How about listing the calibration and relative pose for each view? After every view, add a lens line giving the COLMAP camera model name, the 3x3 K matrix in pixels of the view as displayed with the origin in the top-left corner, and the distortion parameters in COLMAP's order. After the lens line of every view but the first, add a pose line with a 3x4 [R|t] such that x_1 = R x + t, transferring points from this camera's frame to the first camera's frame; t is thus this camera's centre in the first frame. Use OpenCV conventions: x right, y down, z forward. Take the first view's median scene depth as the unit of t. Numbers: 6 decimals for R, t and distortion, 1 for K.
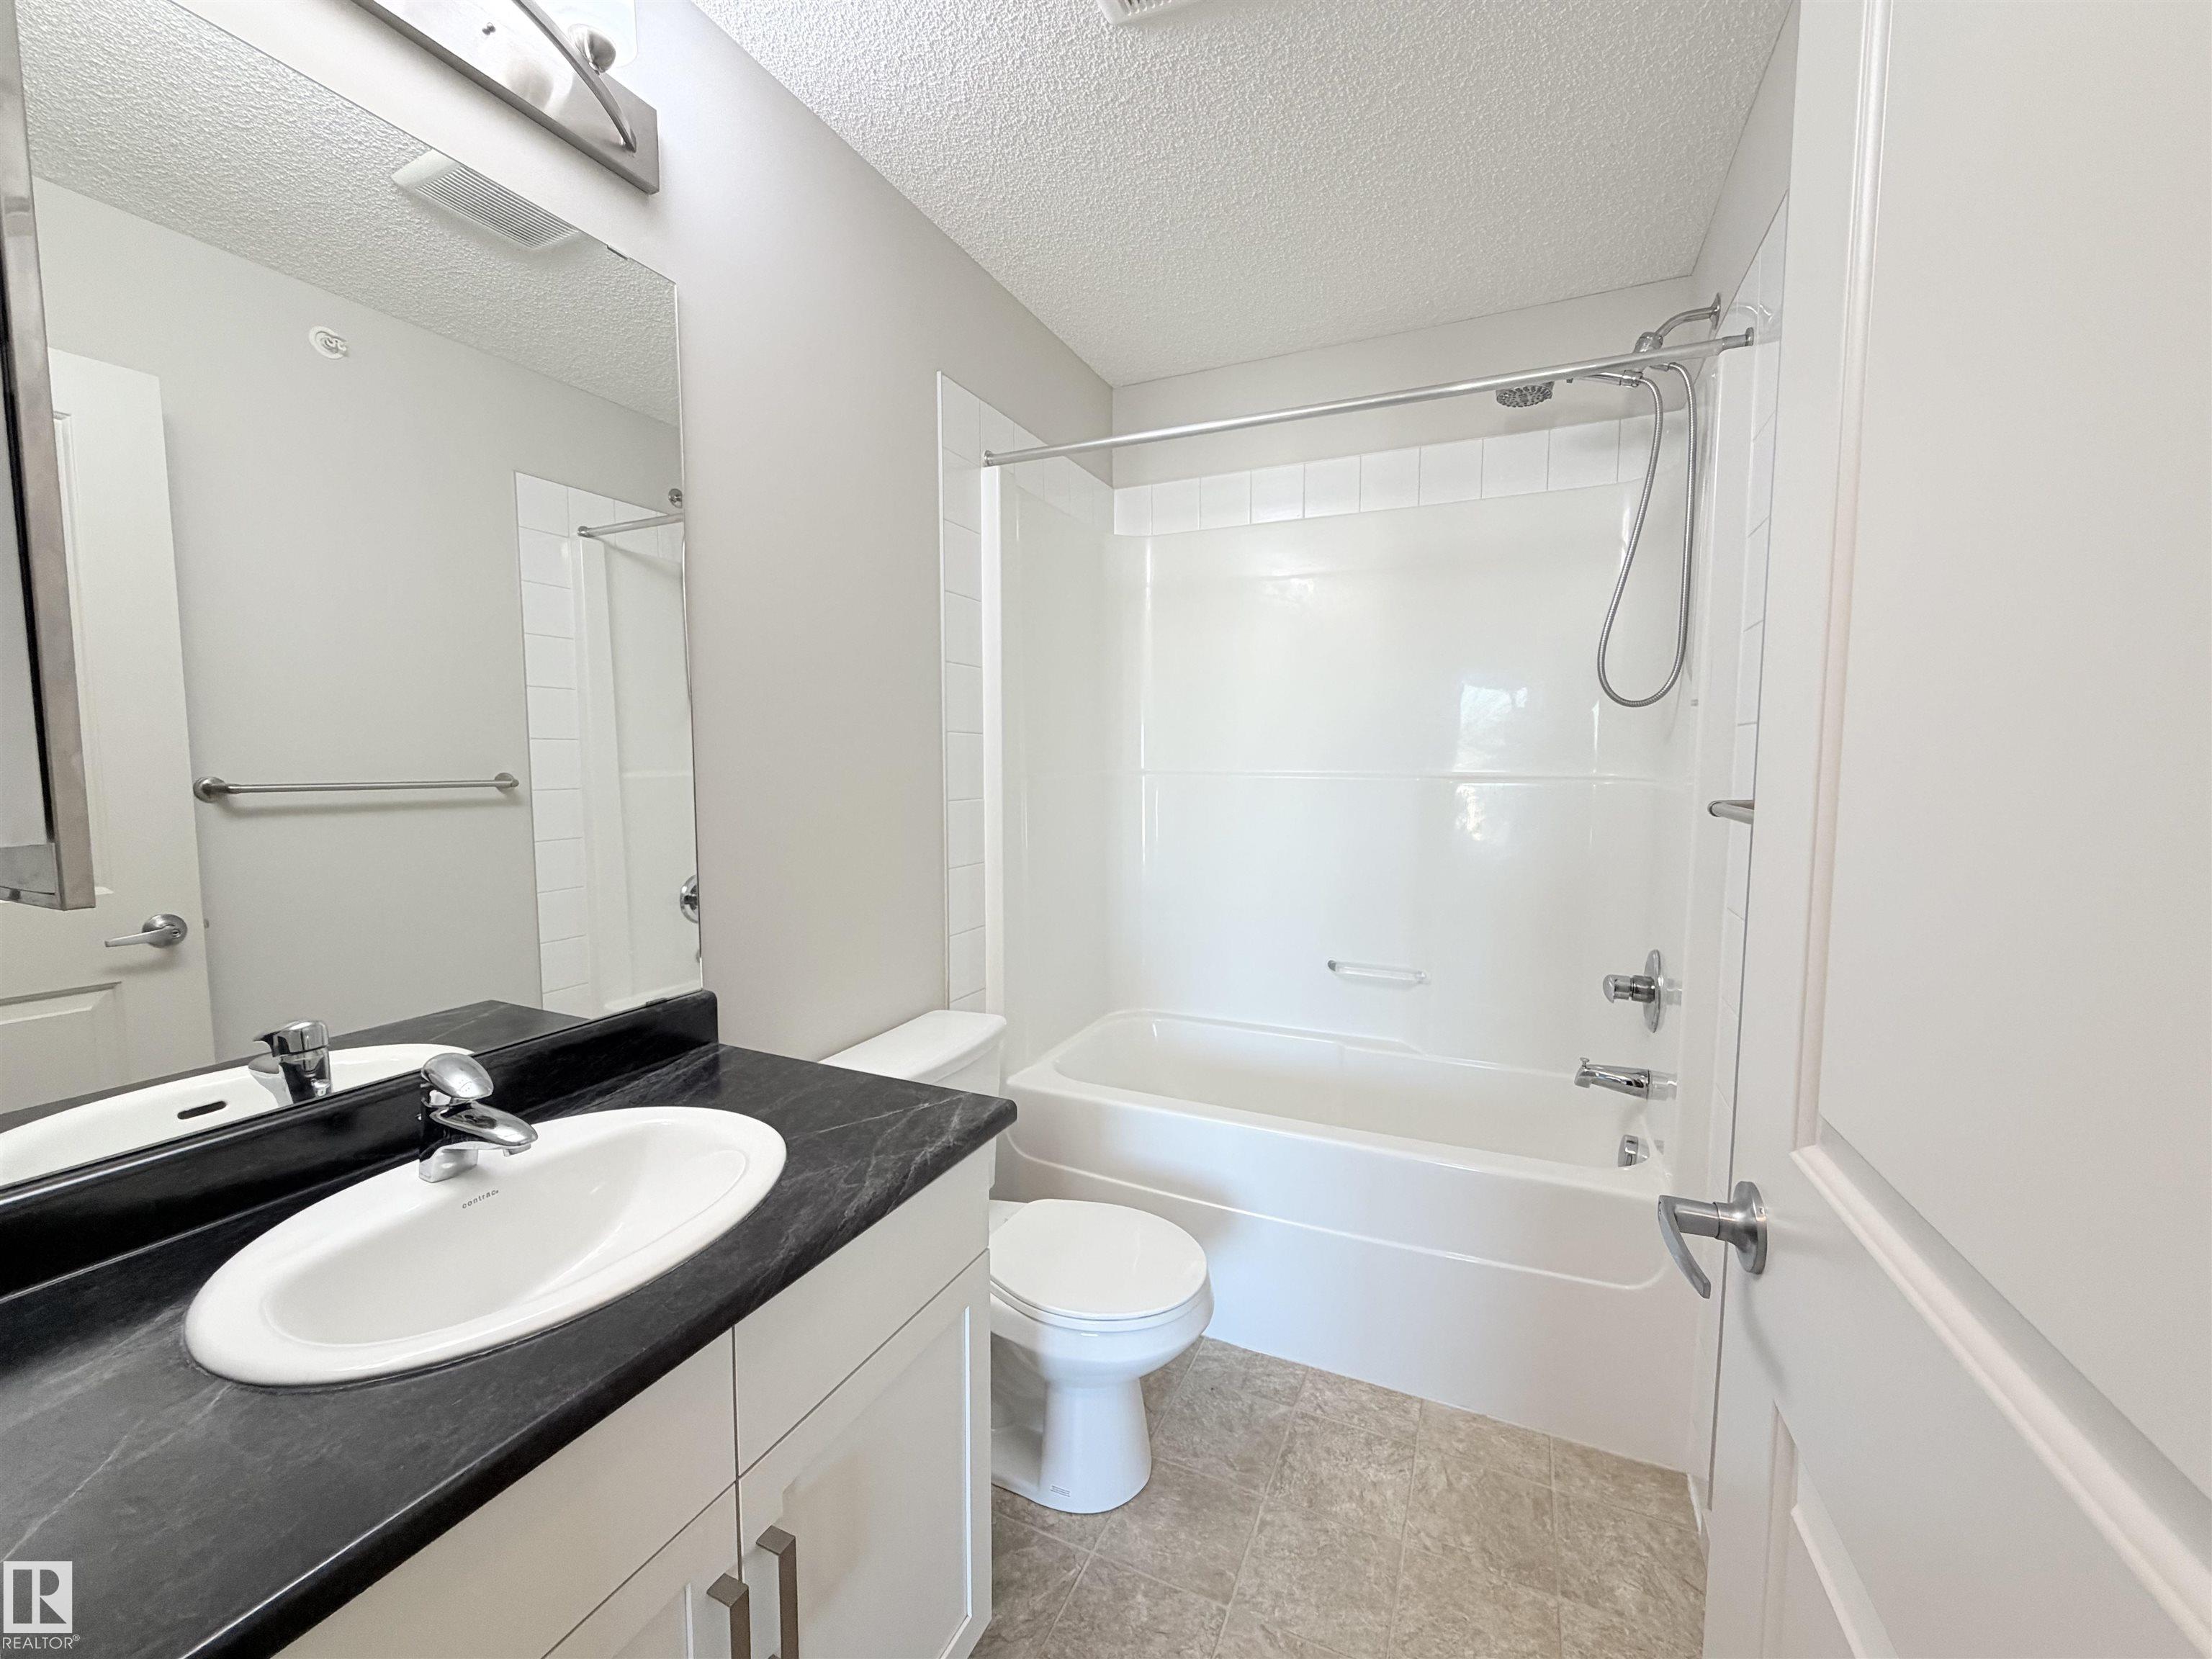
lens RADIAL K [[886.8, 0, 1100.4], [0, 886.8, 830.9], [0, 0, 1]] dist [0.000502, -0.000042]
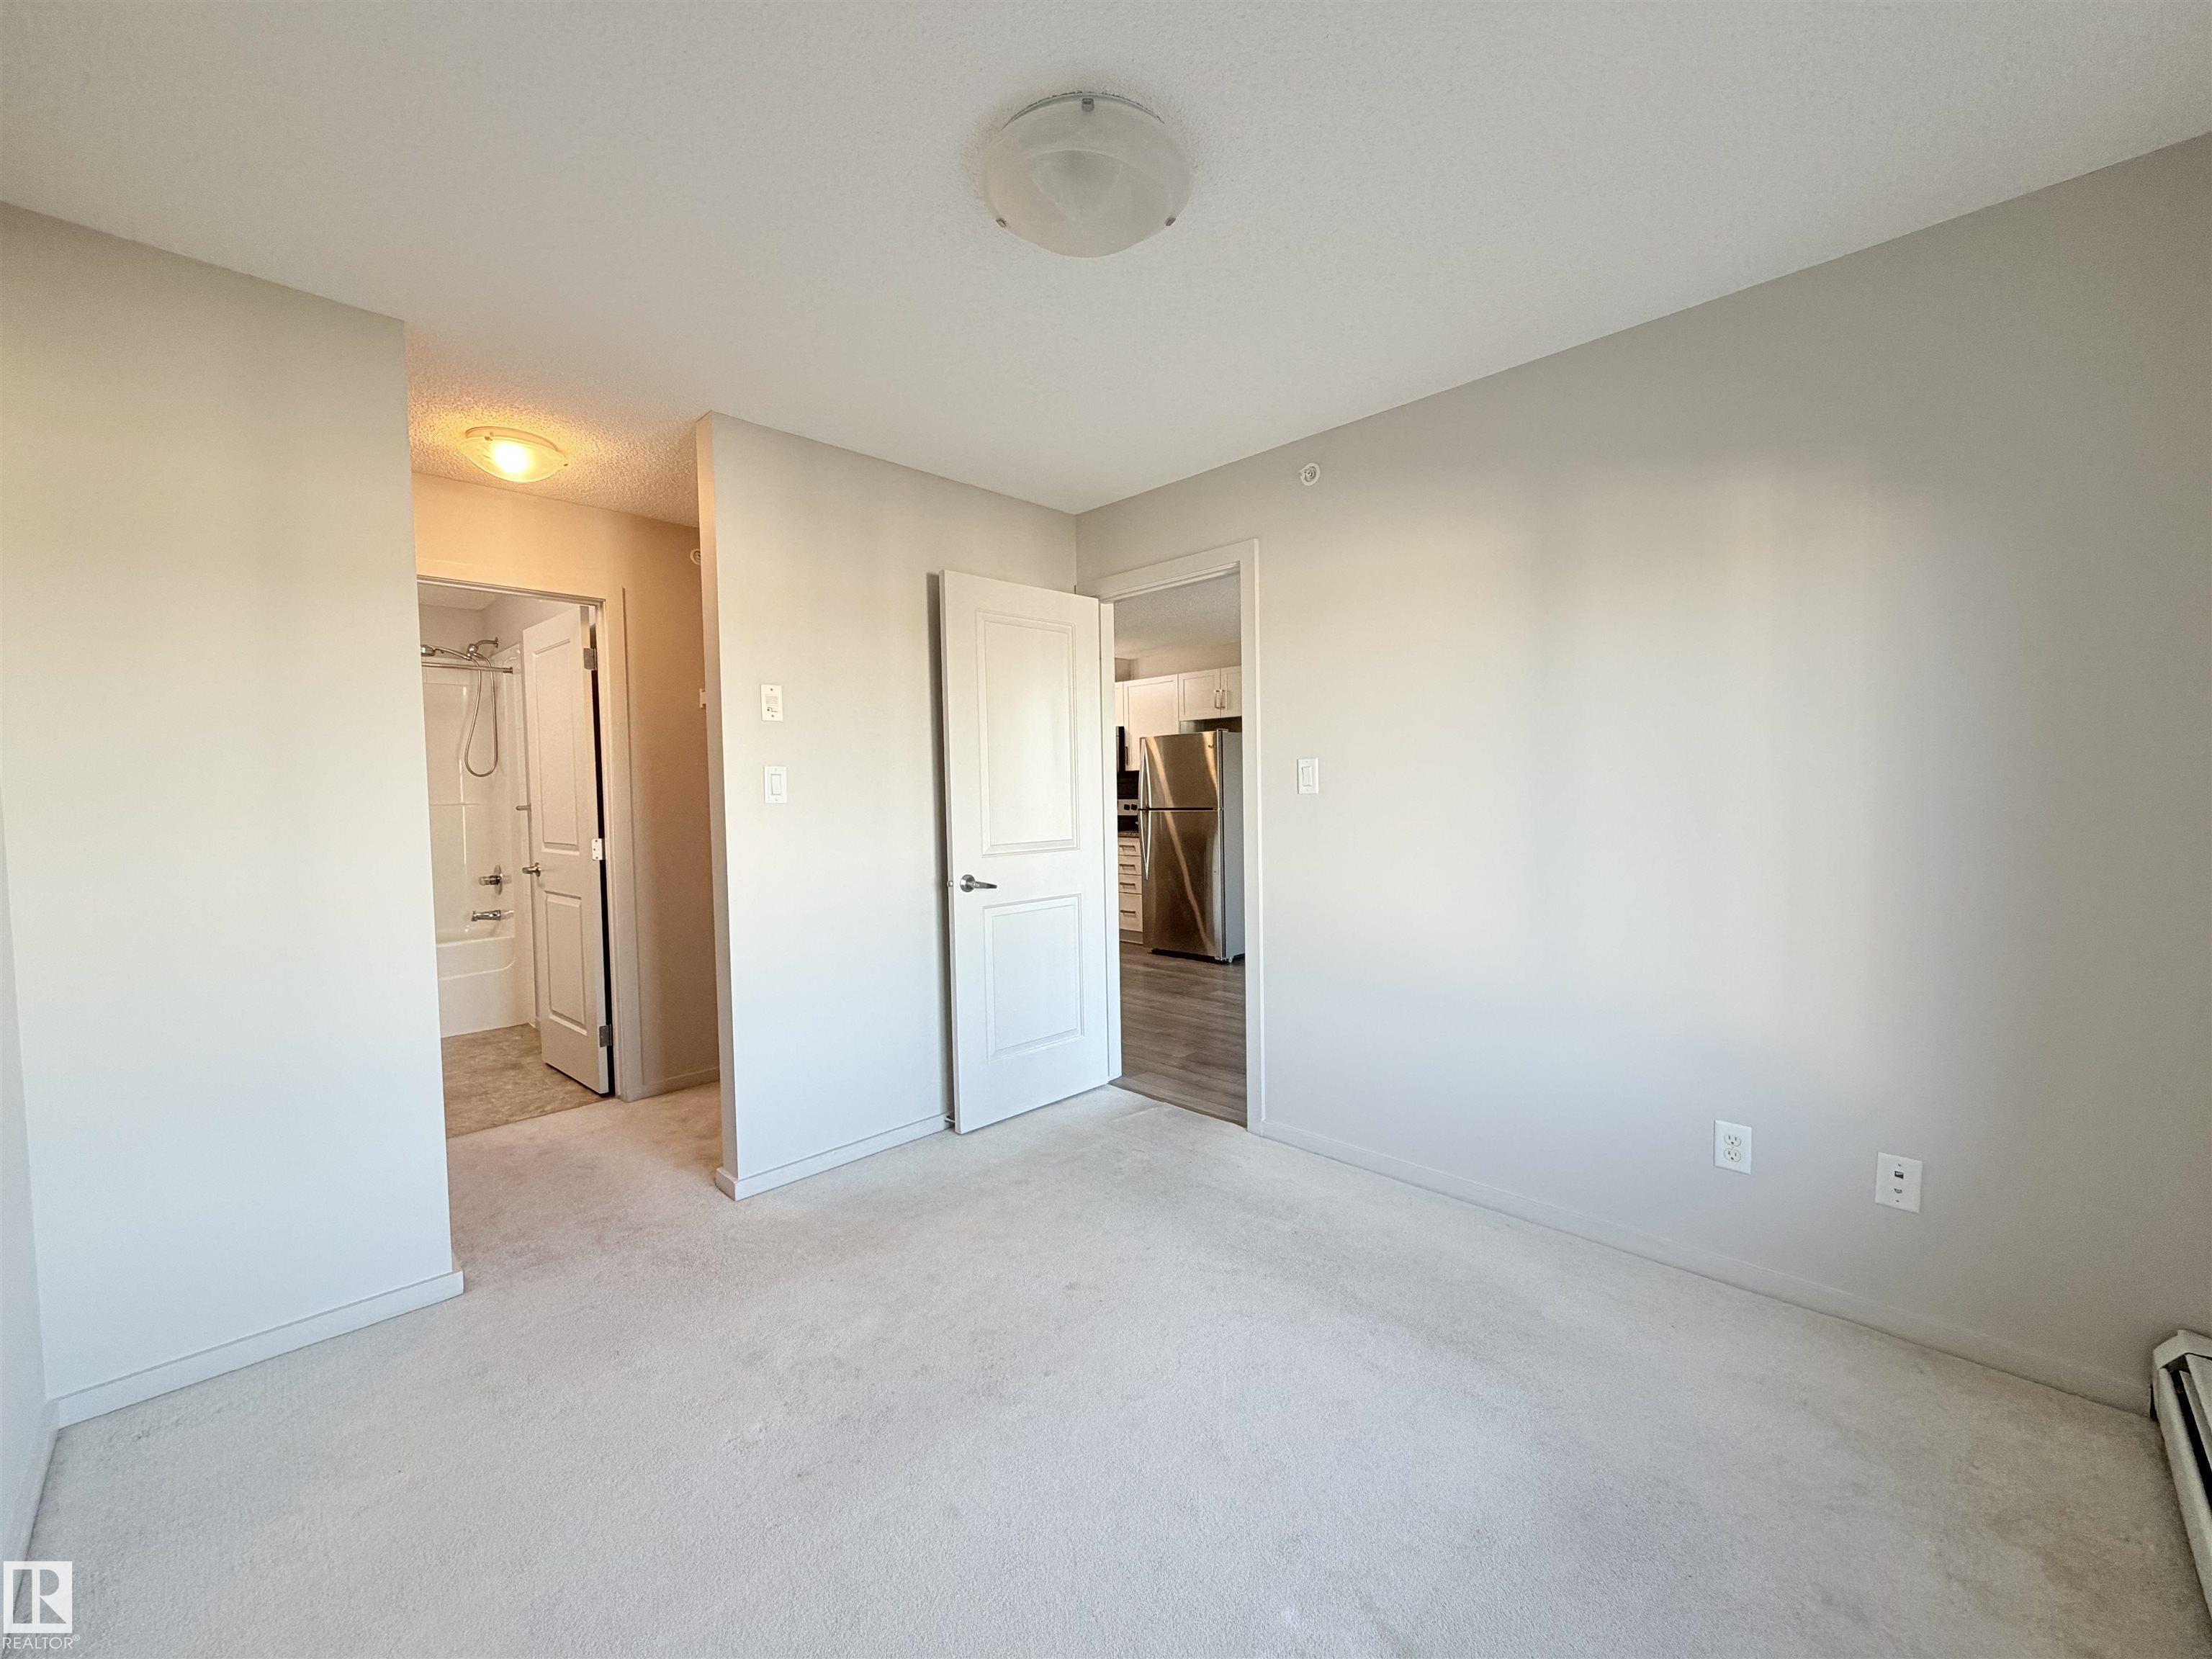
lens RADIAL K [[882.6, 0, 1101.9], [0, 882.6, 829.6], [0, 0, 1]] dist [0.000791, -0.000180]
pose [[0.338415, -0.048849, 0.939728, -1.305113], [0.093828, 0.995427, 0.017955, 0.151543], [-0.936307, 0.082096, 0.341451, -1.693238]]
